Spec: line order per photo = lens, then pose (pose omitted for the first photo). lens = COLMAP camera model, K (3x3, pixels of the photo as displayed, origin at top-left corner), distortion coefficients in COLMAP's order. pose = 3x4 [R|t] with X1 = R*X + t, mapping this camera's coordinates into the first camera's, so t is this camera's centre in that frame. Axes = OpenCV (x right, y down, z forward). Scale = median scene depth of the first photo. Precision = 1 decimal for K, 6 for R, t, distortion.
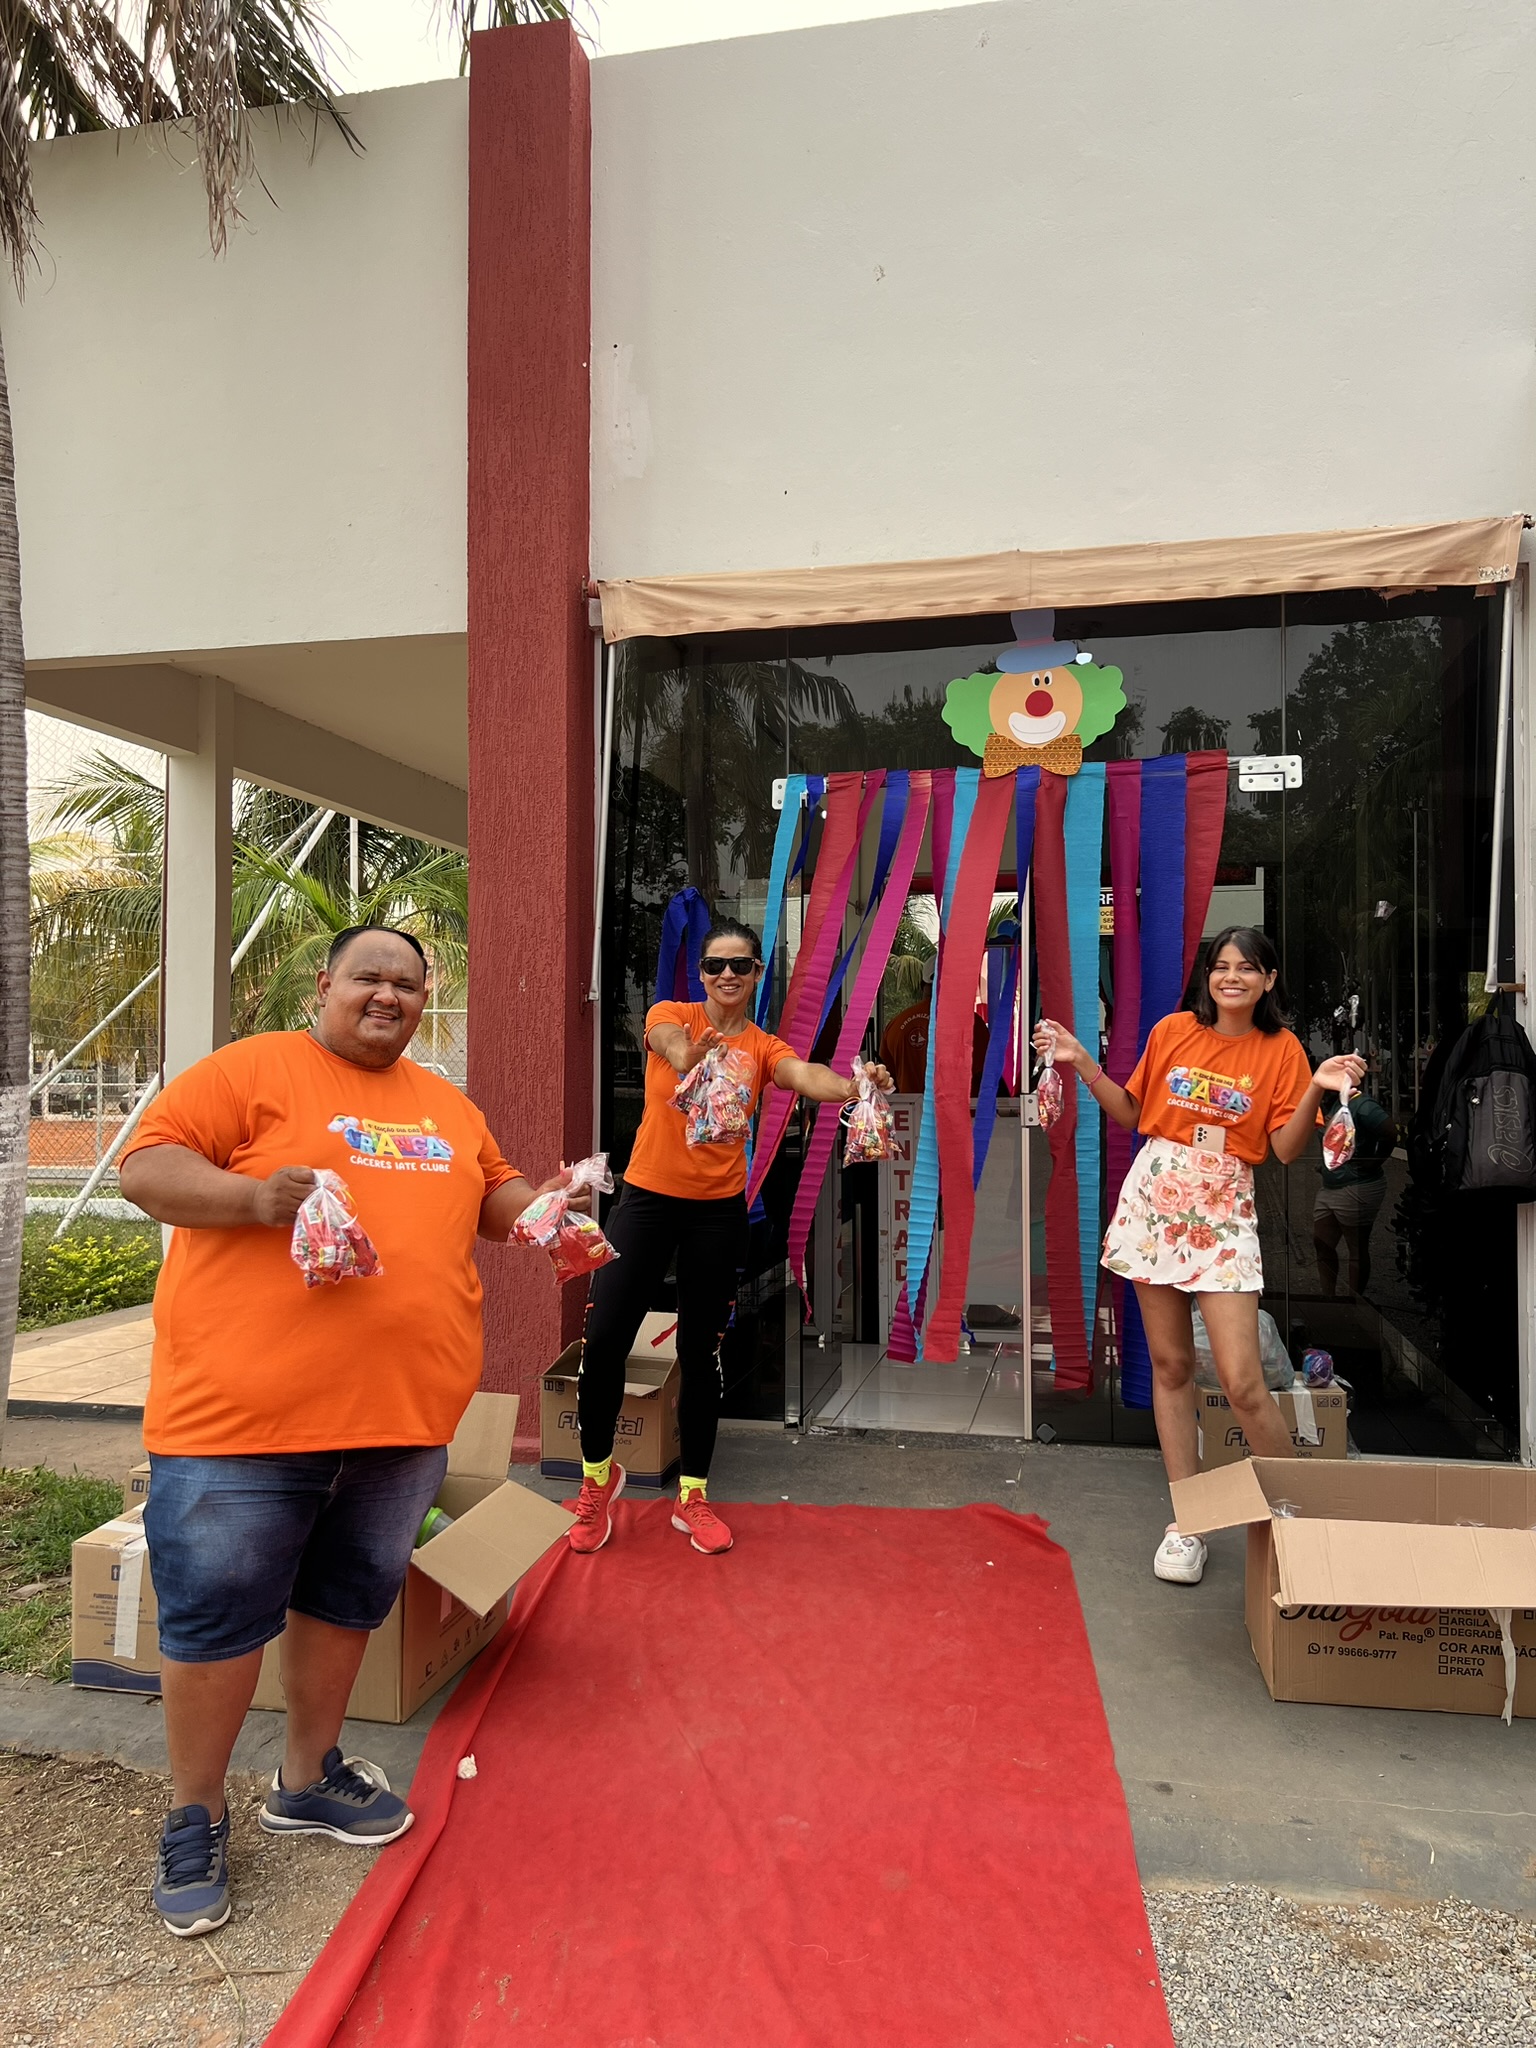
lens RADIAL K [[1550.2, 0, 758.1], [0, 1550.2, 1022.5], [0, 0, 1]] dist [0.041419, -0.053339]
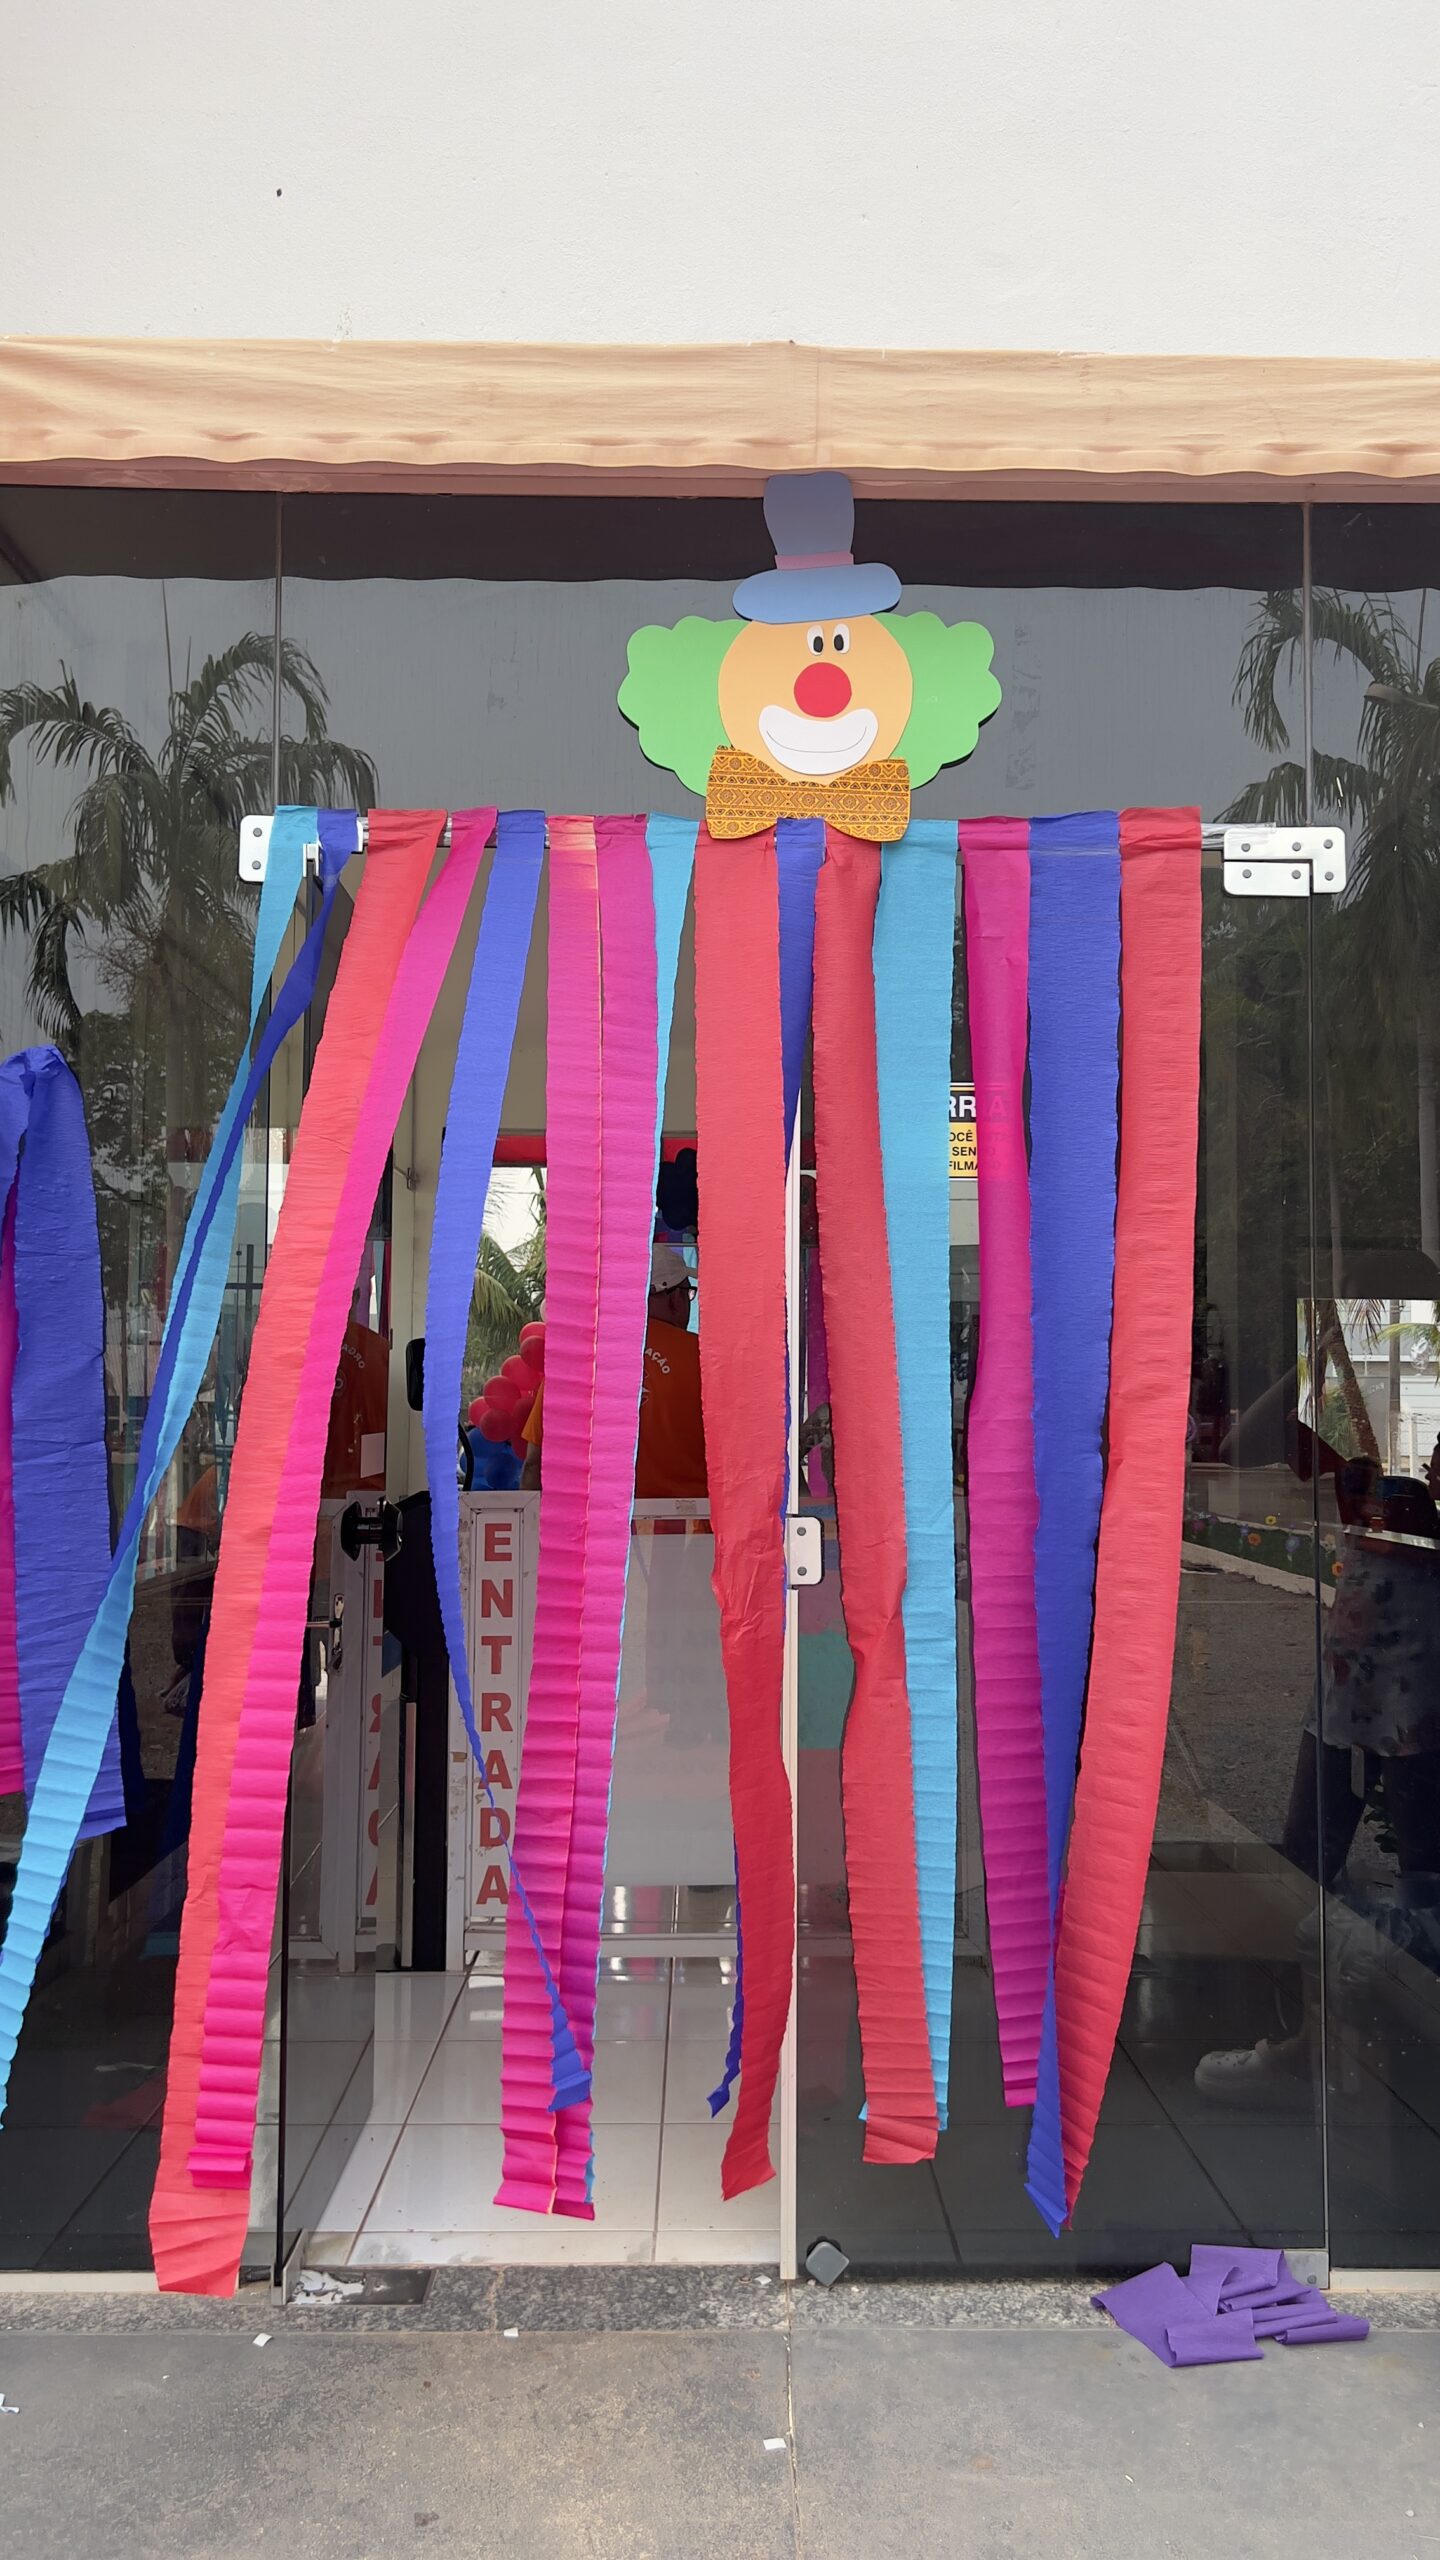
lens RADIAL K [[1893.1, 0, 731.2], [0, 1893.1, 1285.3], [0, 0, 1]] dist [0.038991, -0.049636]
pose [[0.970850, 0.016867, 0.239093, 0.018727], [-0.011931, 0.999685, -0.022074, -0.010870], [-0.239390, 0.018578, 0.970746, 0.452910]]
